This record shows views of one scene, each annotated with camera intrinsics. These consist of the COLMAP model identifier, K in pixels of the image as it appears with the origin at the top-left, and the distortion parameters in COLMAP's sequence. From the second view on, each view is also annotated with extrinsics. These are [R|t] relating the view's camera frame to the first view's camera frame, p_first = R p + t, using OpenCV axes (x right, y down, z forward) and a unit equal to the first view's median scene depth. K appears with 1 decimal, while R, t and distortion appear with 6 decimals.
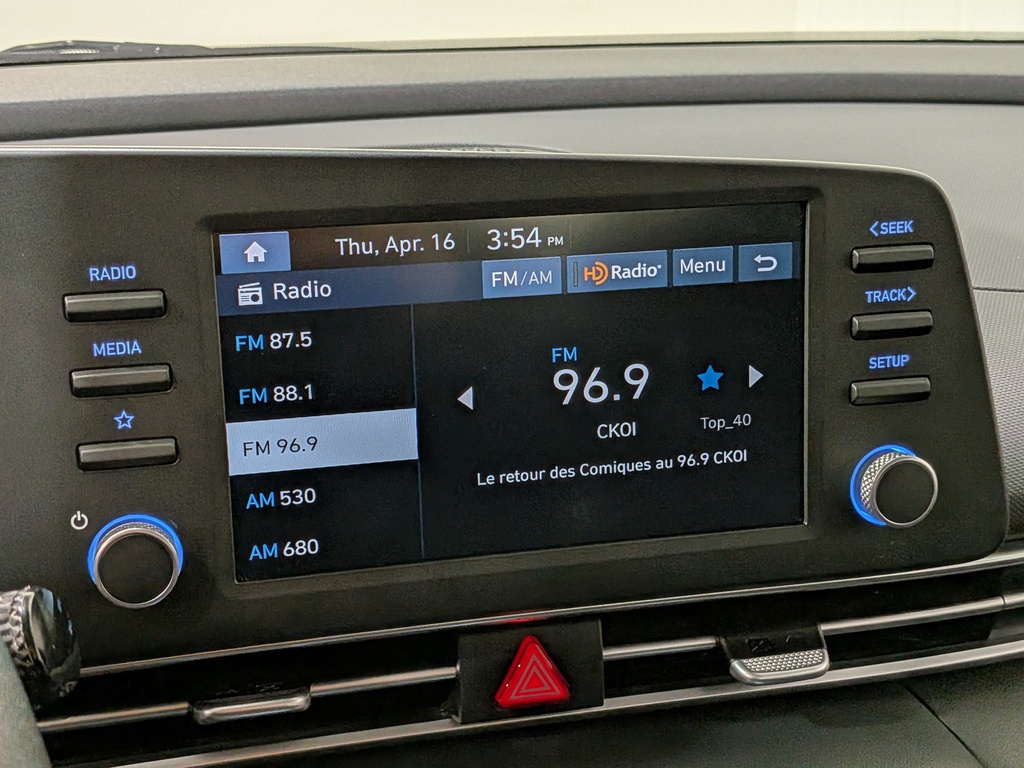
lens RADIAL K [[1511.4, 0, 493.7], [0, 1511.4, 407.3], [0, 0, 1]] dist [0.051099, 0.000000]
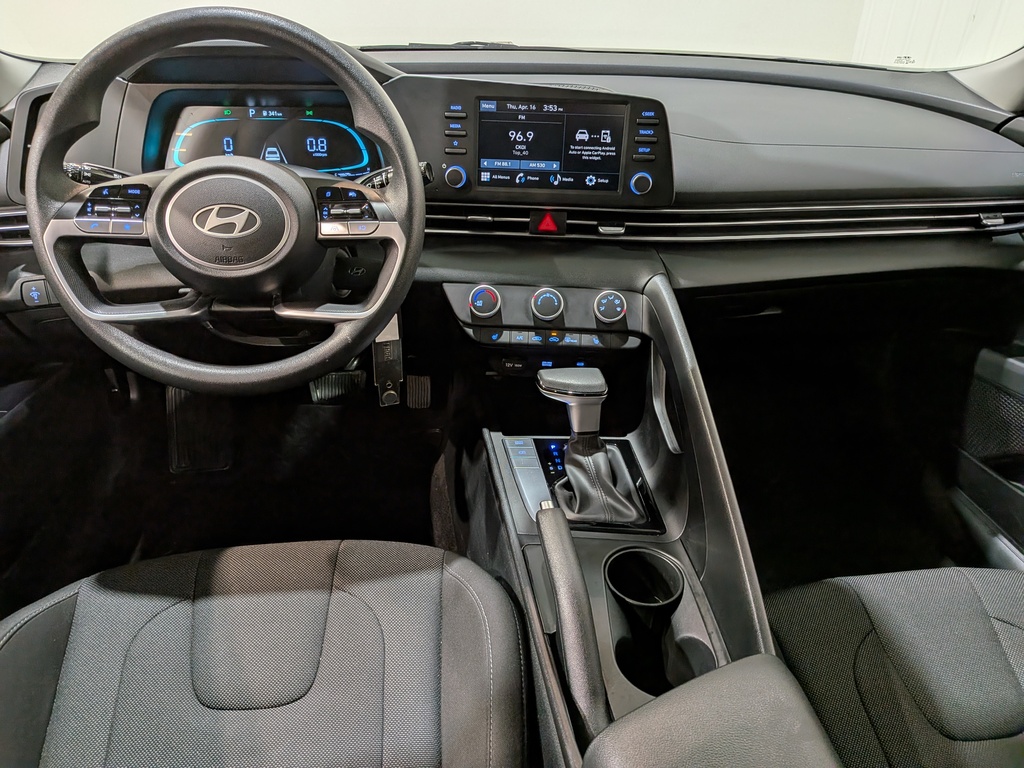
lens RADIAL K [[749.5, 0, 504.0], [0, 749.5, 383.6], [0, 0, 1]] dist [0.070642, -0.122234]
pose [[0.959229, 0.164168, -0.230061, 0.466849], [-0.115398, 0.970558, 0.211427, 0.188105], [0.257997, -0.176259, 0.949932, -1.074438]]
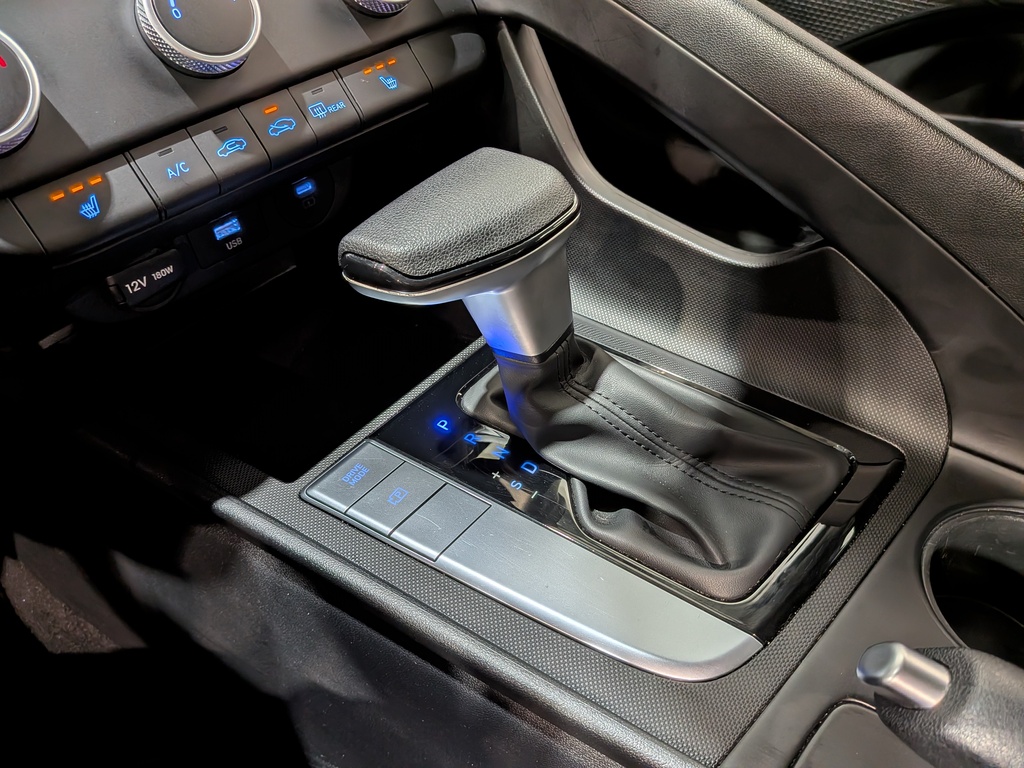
lens RADIAL K [[749.5, 0, 495.6], [0, 749.5, 390.2], [0, 0, 1]] dist [0.070642, -0.122234]
pose [[0.846037, -0.388801, 0.364768, -0.055369], [0.184330, 0.855341, 0.484164, 0.407211], [-0.500244, -0.342383, 0.795318, 0.293943]]
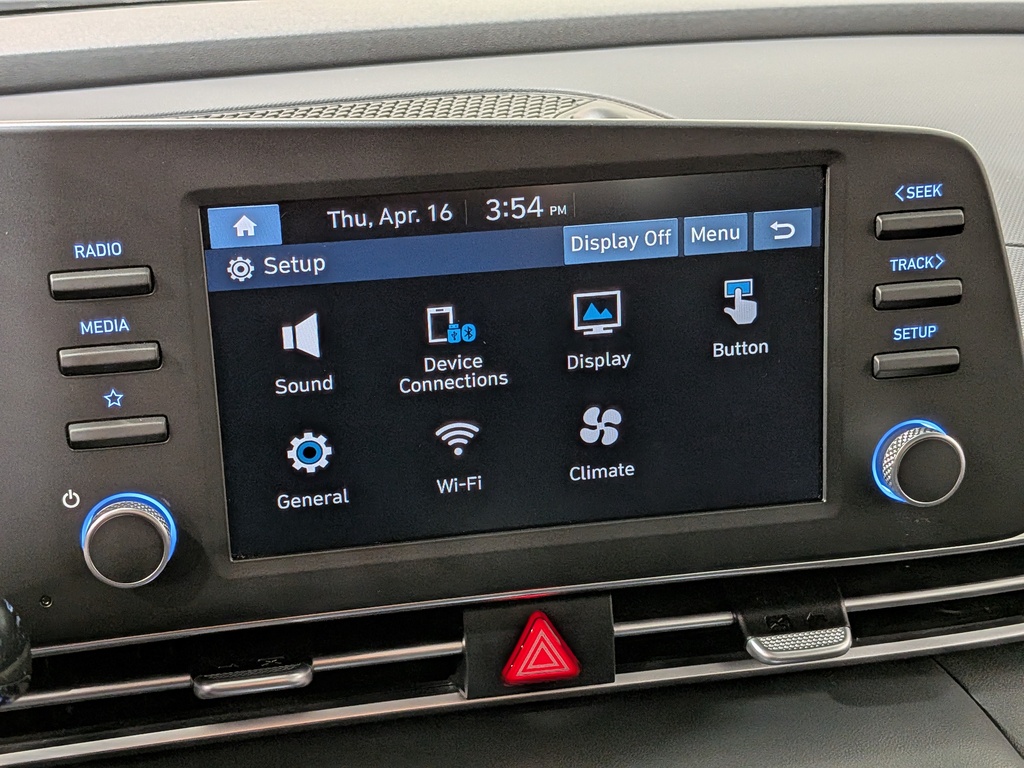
lens RADIAL K [[1508.2, 0, 481.1], [0, 1508.2, 399.6], [0, 0, 1]] dist [0.055343, 0.000000]
pose [[0.997296, 0.005007, -0.073313, 0.060127], [-0.001078, 0.998565, 0.053535, -0.039259], [0.073476, -0.053312, 0.995871, 0.032929]]
